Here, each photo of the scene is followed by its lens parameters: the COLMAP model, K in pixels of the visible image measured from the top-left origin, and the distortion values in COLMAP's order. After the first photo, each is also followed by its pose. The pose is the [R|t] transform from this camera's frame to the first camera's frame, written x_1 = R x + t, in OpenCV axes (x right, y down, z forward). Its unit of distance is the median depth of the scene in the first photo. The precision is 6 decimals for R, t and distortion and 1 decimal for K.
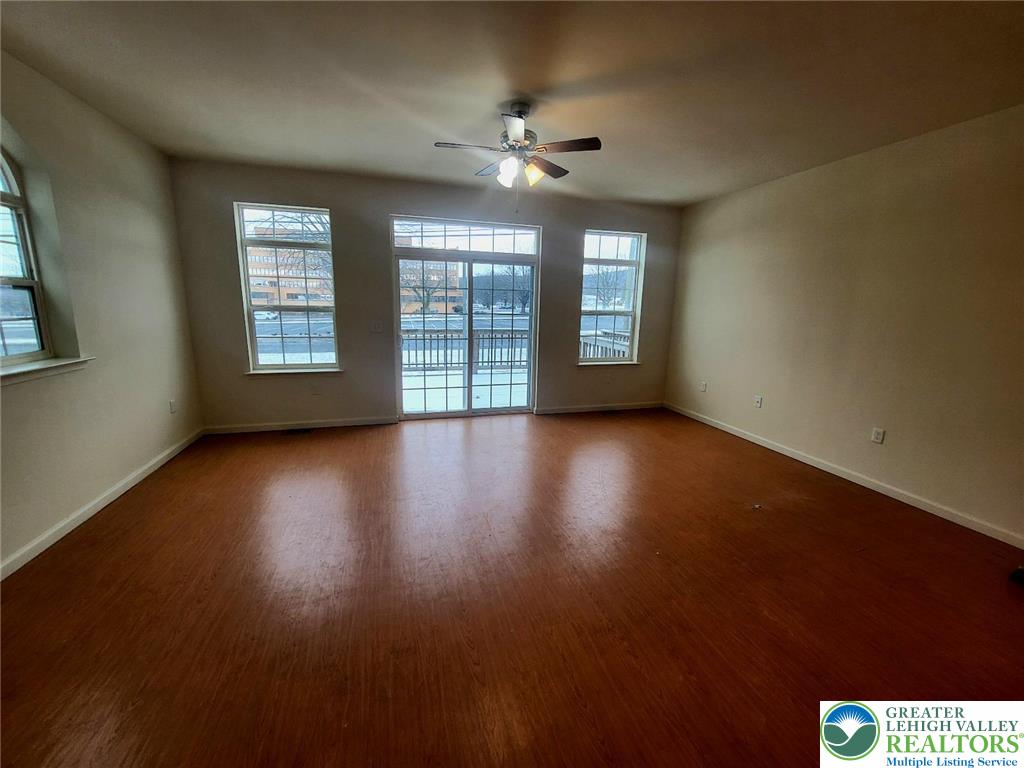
lens RADIAL K [[409.0, 0, 504.0], [0, 409.0, 382.1], [0, 0, 1]] dist [-0.003246, -0.000331]
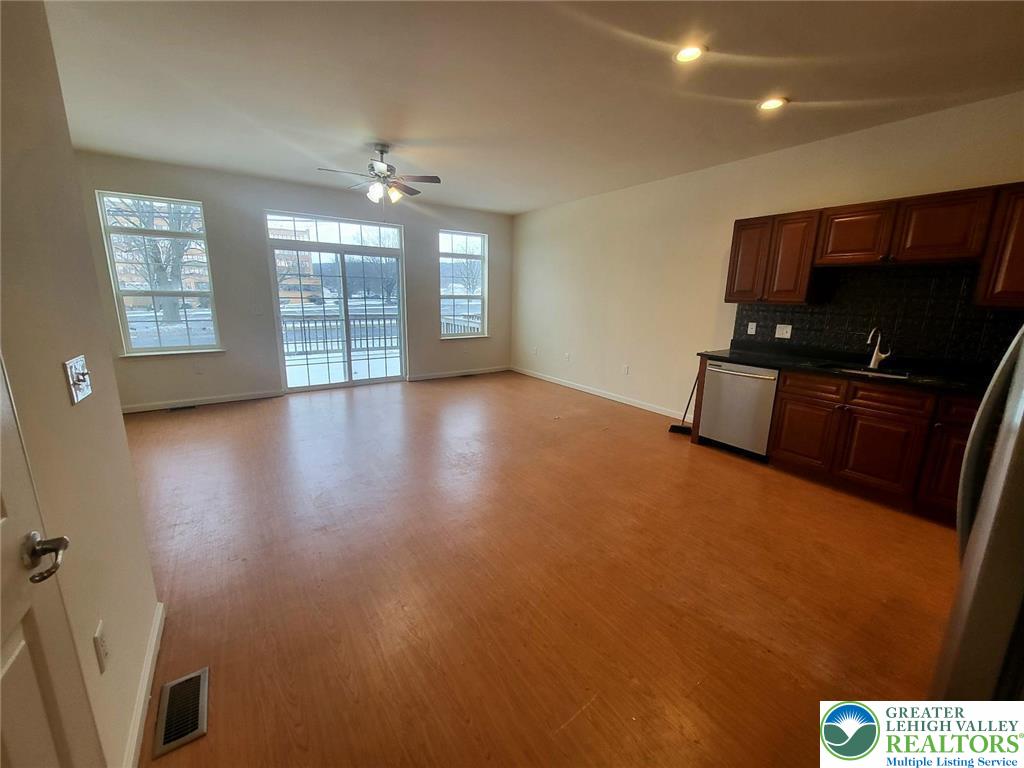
lens RADIAL K [[409.0, 0, 508.4], [0, 409.0, 378.7], [0, 0, 1]] dist [-0.003246, -0.000331]
pose [[0.947556, -0.069098, 0.312032, -0.020969], [0.063139, 0.997578, 0.029174, 0.056132], [-0.313292, -0.007943, 0.949624, -0.247001]]
